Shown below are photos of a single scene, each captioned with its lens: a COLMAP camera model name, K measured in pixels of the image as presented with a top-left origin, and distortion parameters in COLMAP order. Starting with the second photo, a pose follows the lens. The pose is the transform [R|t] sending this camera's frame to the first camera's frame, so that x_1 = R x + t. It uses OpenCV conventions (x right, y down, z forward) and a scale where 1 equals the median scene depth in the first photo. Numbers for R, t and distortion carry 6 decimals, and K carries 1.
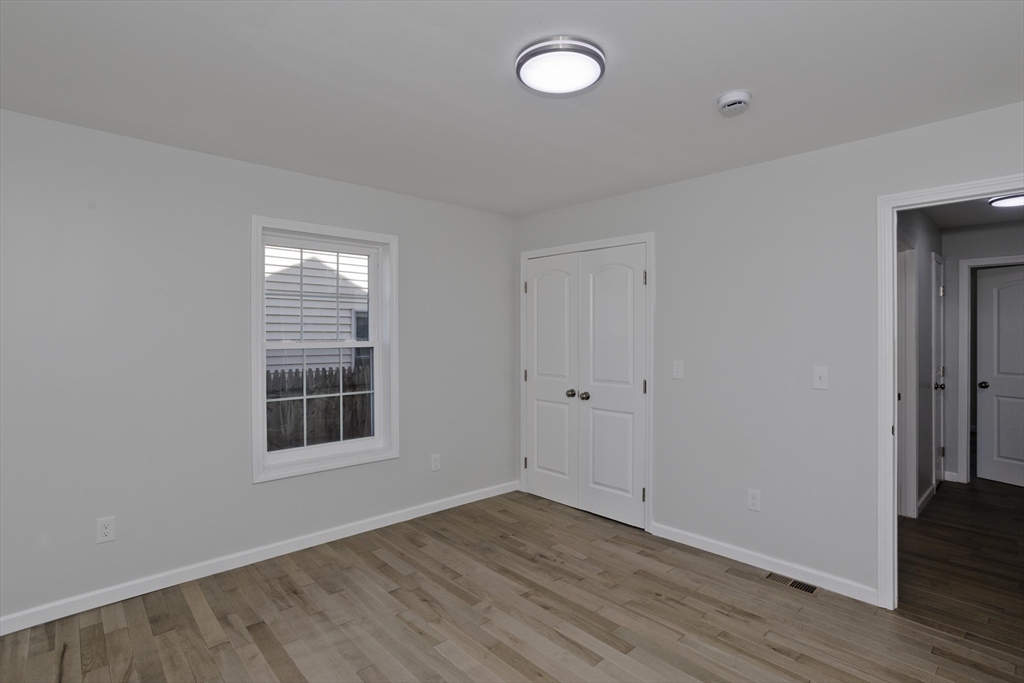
lens RADIAL K [[504.5, 0, 510.8], [0, 504.5, 327.7], [0, 0, 1]] dist [-0.036344, 0.019790]
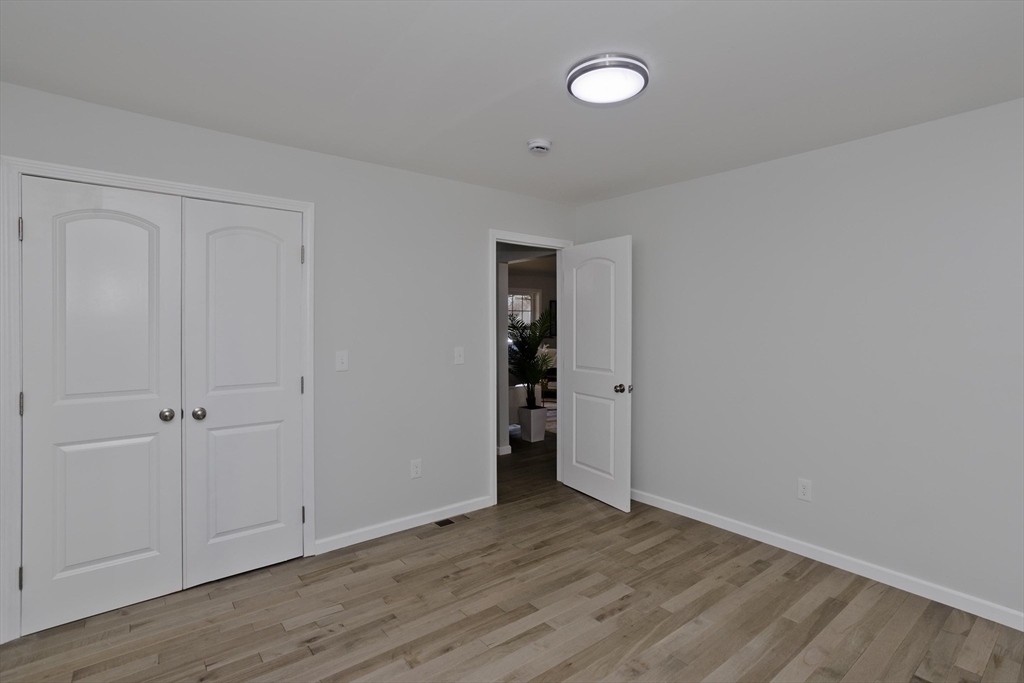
lens RADIAL K [[504.5, 0, 510.8], [0, 504.5, 327.7], [0, 0, 1]] dist [-0.036344, 0.019790]
pose [[0.064847, -0.008767, 0.997857, -0.646586], [-0.017665, 0.999795, 0.009932, 0.009857], [-0.997739, -0.018272, 0.064679, 0.731935]]
